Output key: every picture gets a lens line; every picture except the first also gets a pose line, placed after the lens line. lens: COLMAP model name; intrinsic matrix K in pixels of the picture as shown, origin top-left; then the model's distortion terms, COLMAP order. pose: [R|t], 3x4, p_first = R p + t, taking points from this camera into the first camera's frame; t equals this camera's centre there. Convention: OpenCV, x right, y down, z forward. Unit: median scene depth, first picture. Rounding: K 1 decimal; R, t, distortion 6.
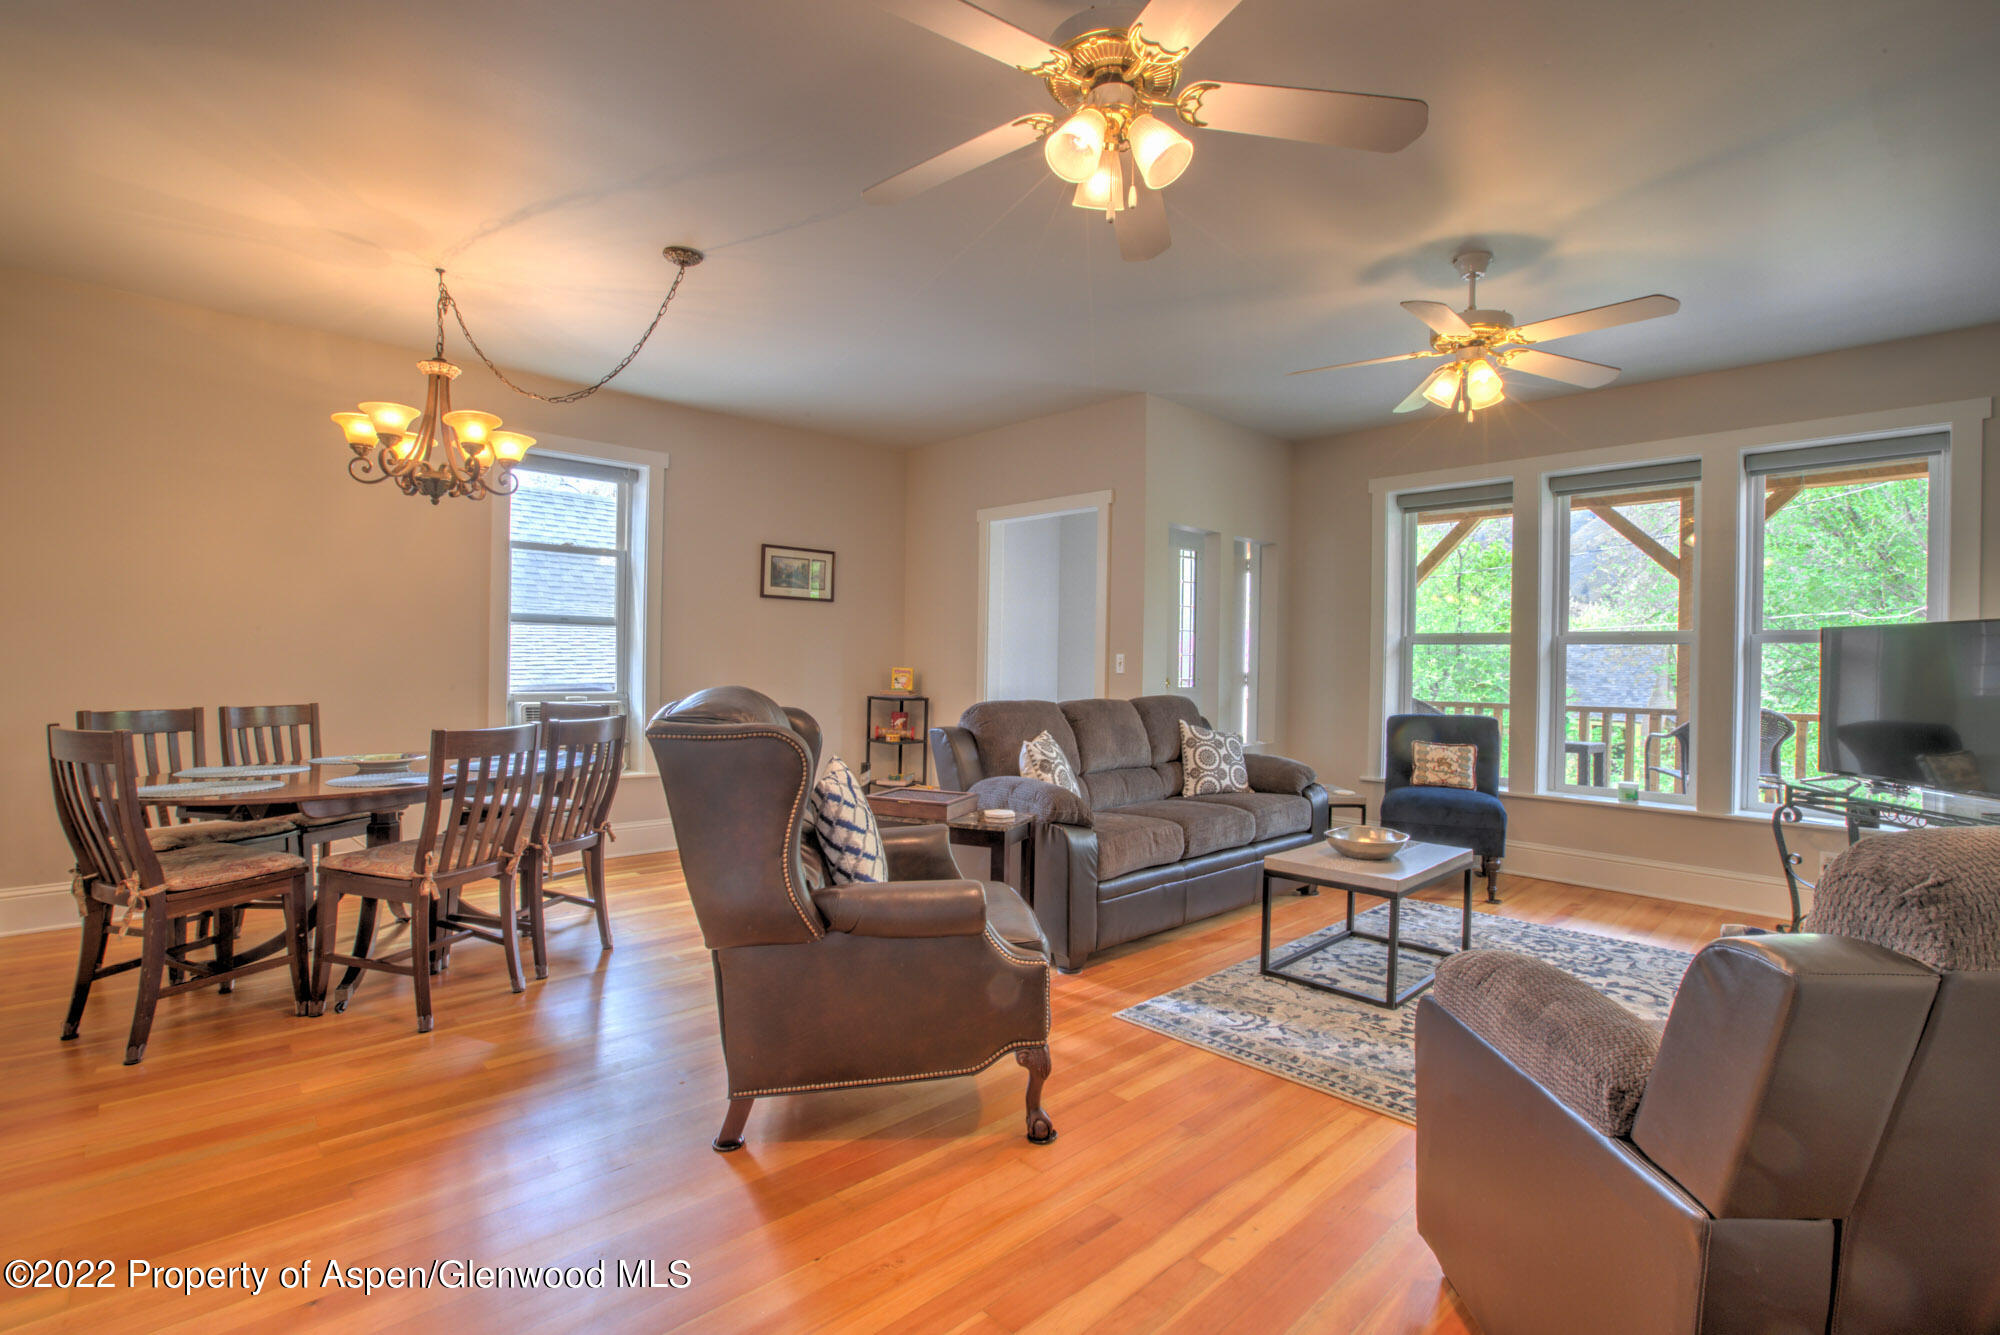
lens RADIAL K [[941.1, 0, 1000.0], [0, 941.1, 667.5], [0, 0, 1]] dist [-0.000582, -0.000126]
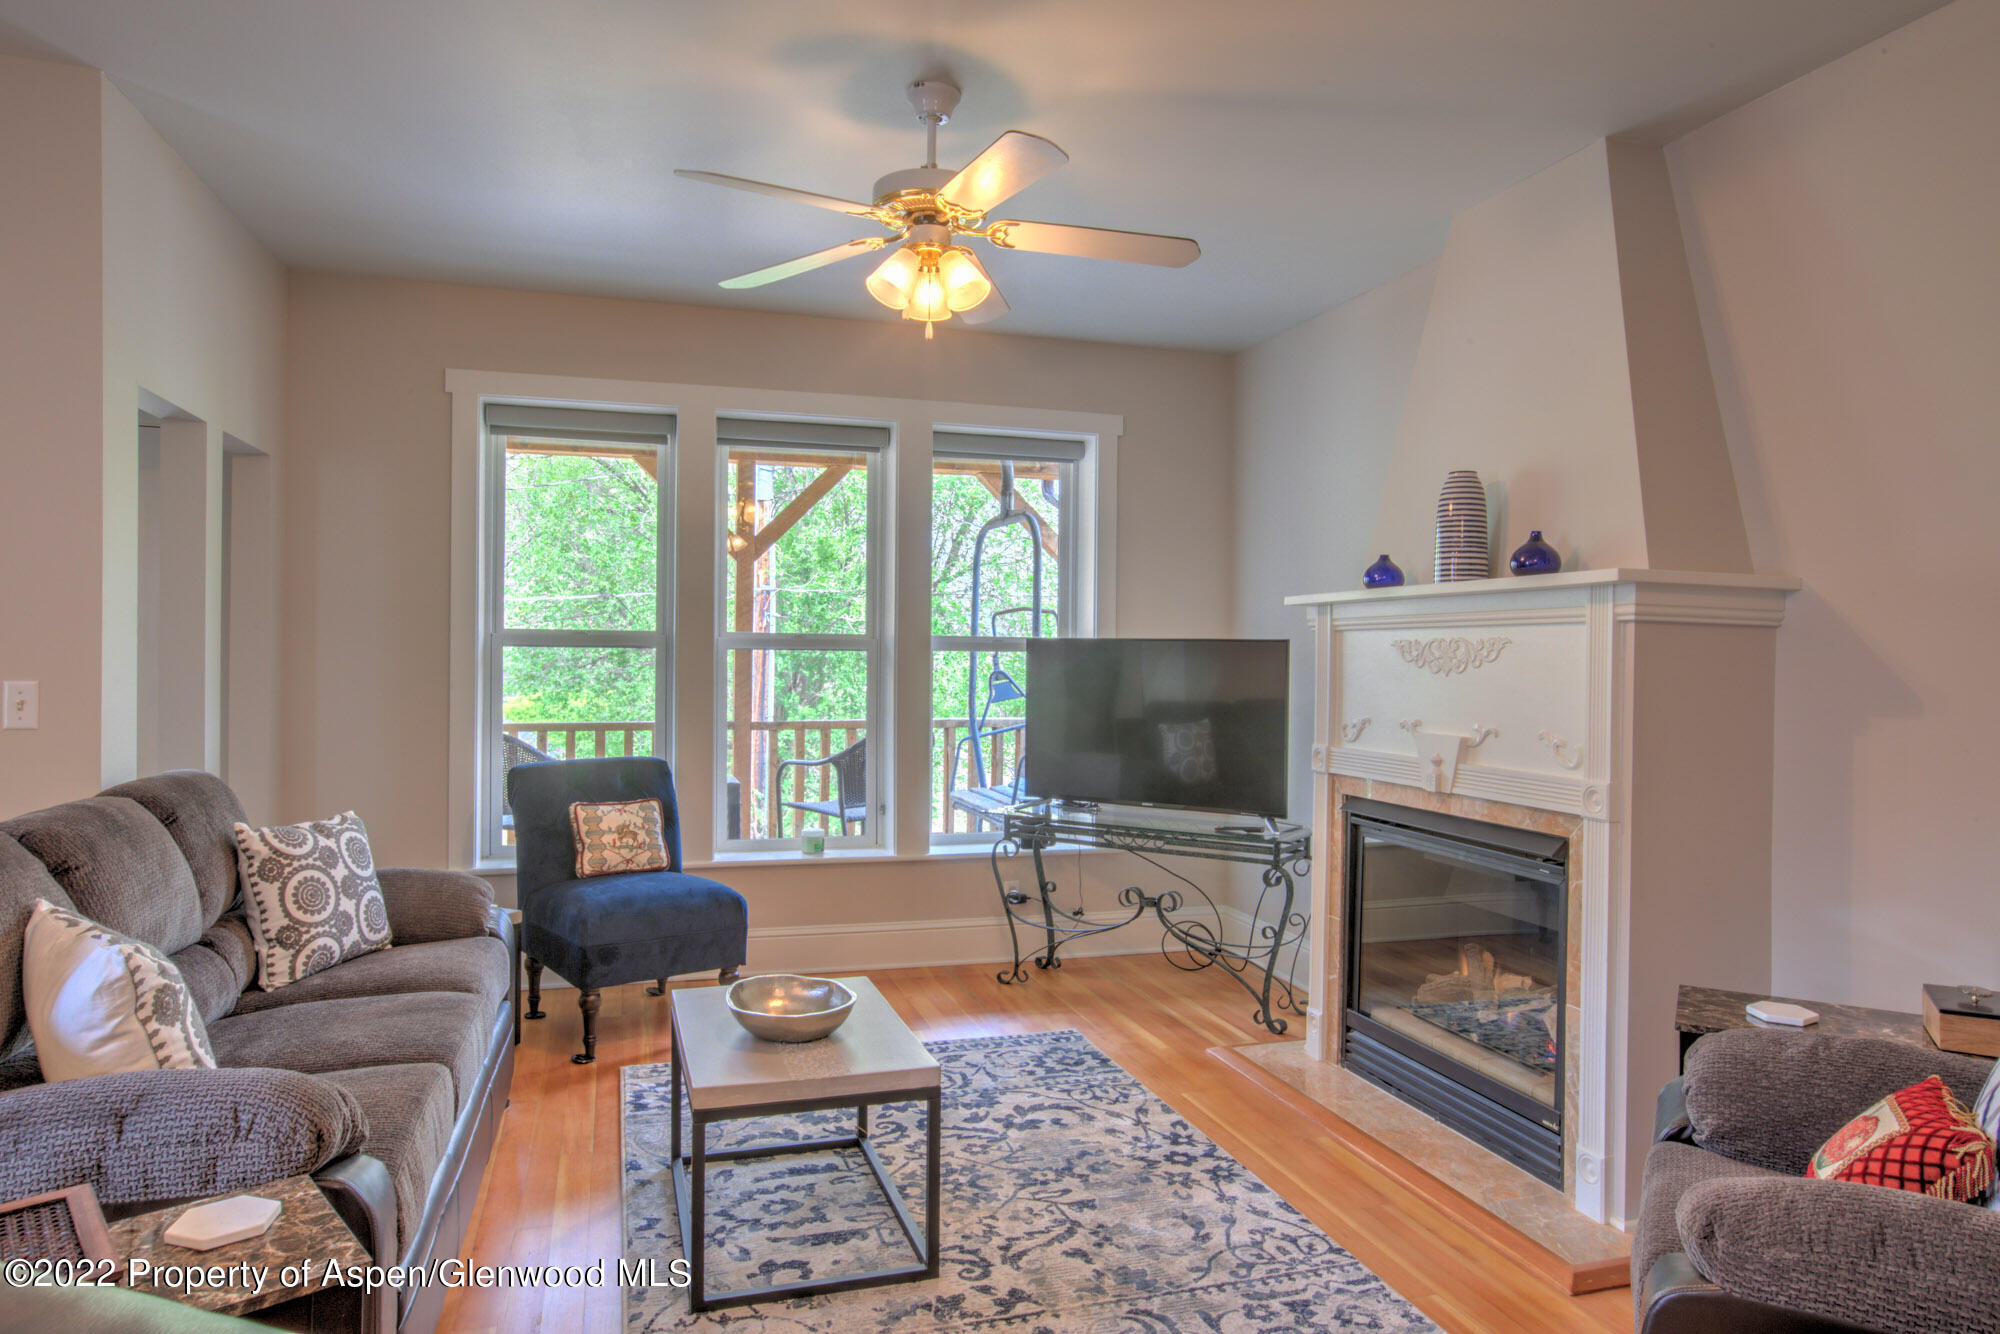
lens RADIAL K [[1293.1, 0, 997.7], [0, 1293.1, 627.6], [0, 0, 1]] dist [0.080436, 0.000891]
pose [[0.462854, 0.009606, 0.886383, -0.223518], [0.010978, 0.999802, -0.016567, -0.025379], [-0.886367, 0.017399, 0.462657, 0.402348]]
